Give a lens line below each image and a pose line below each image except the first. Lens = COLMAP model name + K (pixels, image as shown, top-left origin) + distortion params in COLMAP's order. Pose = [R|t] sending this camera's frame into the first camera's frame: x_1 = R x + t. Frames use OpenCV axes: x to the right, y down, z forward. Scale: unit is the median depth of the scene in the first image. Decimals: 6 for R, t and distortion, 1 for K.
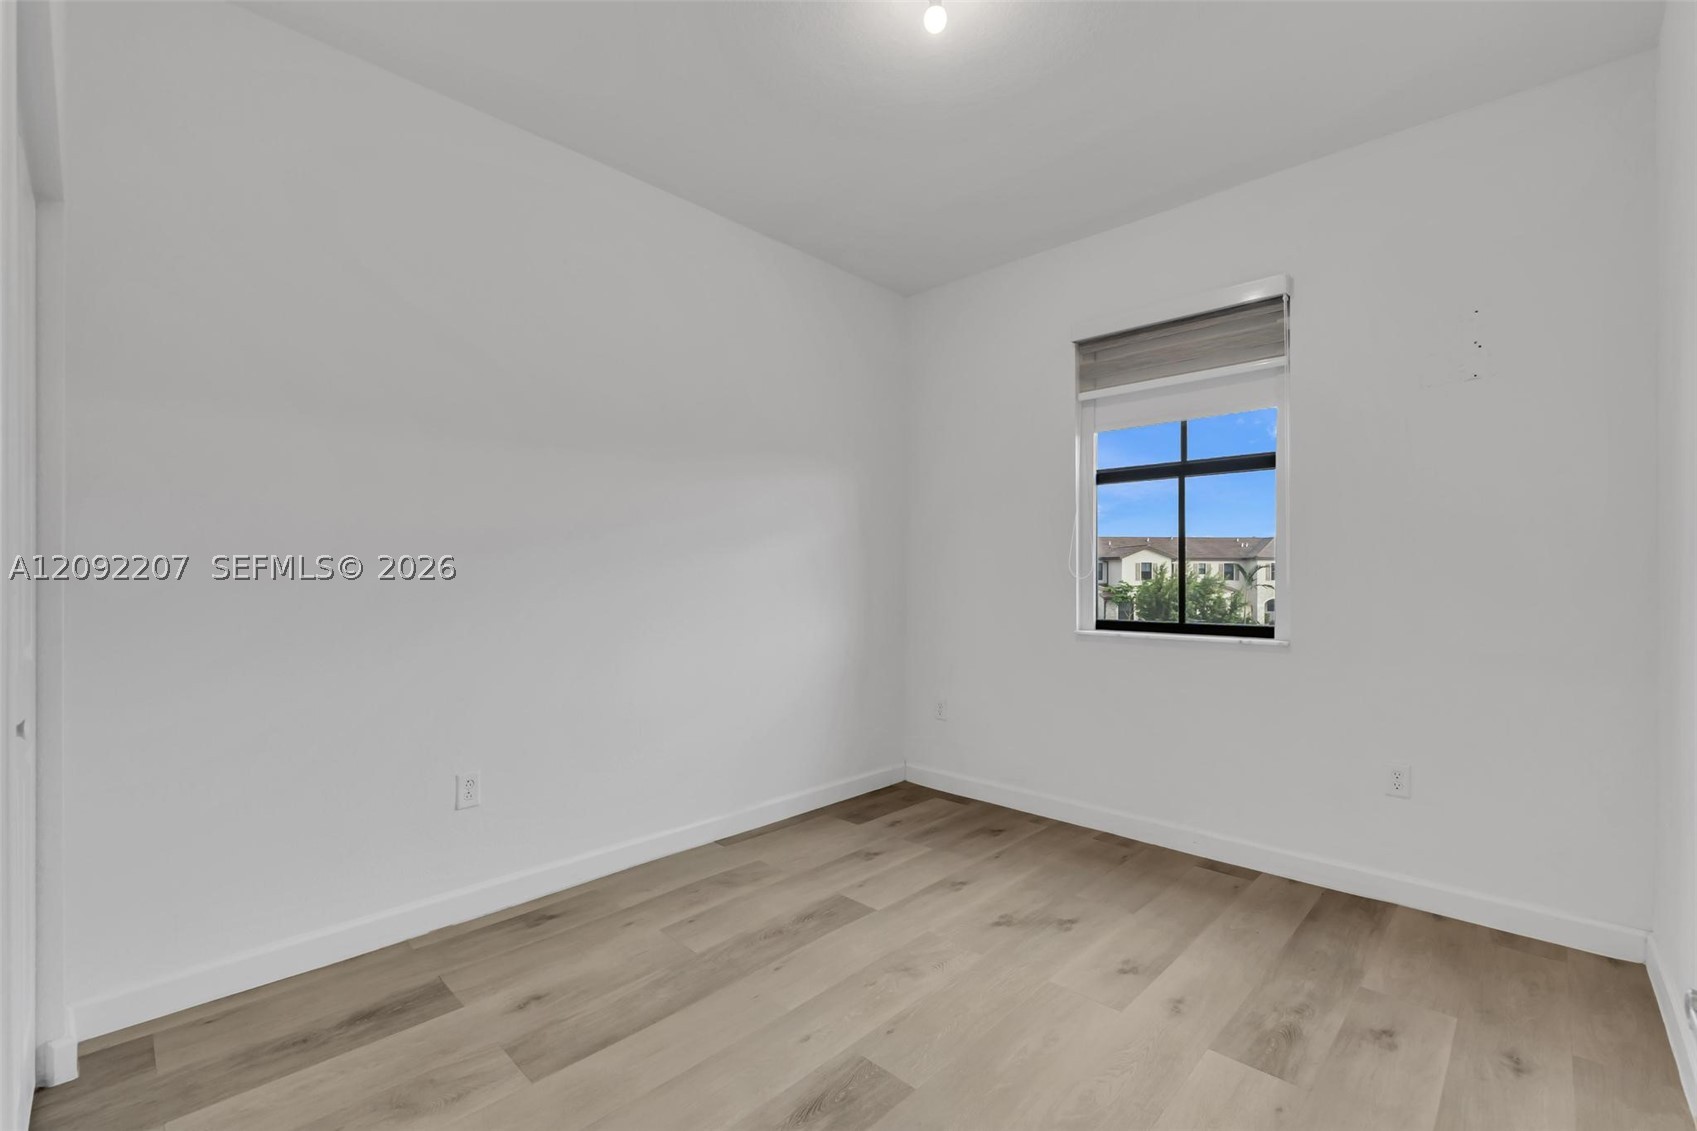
lens RADIAL K [[729.8, 0, 848.2], [0, 729.8, 570.8], [0, 0, 1]] dist [-0.001250, -0.000788]
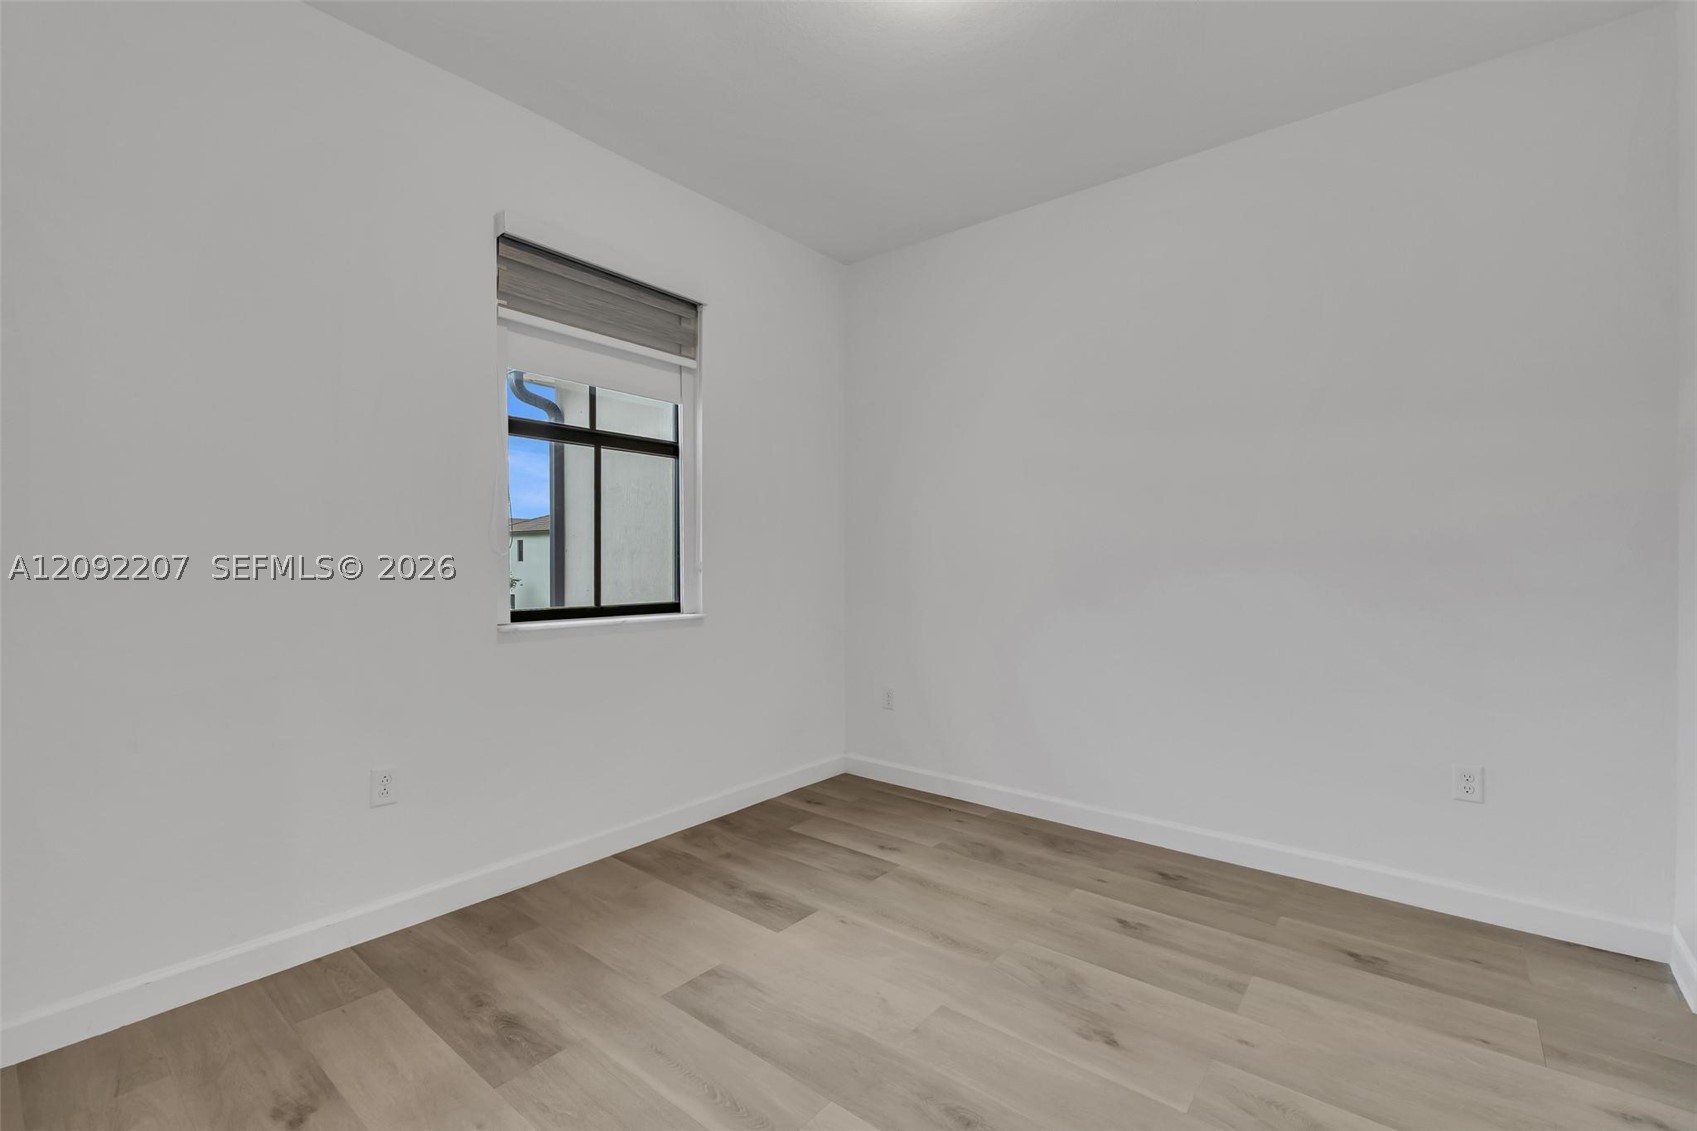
lens RADIAL K [[729.8, 0, 848.9], [0, 729.8, 569.1], [0, 0, 1]] dist [-0.001250, -0.000788]
pose [[-0.059498, -0.010985, 0.998168, -0.469371], [-0.019108, 0.999769, 0.009864, 0.009763], [-0.998046, -0.018486, -0.059695, 0.735104]]
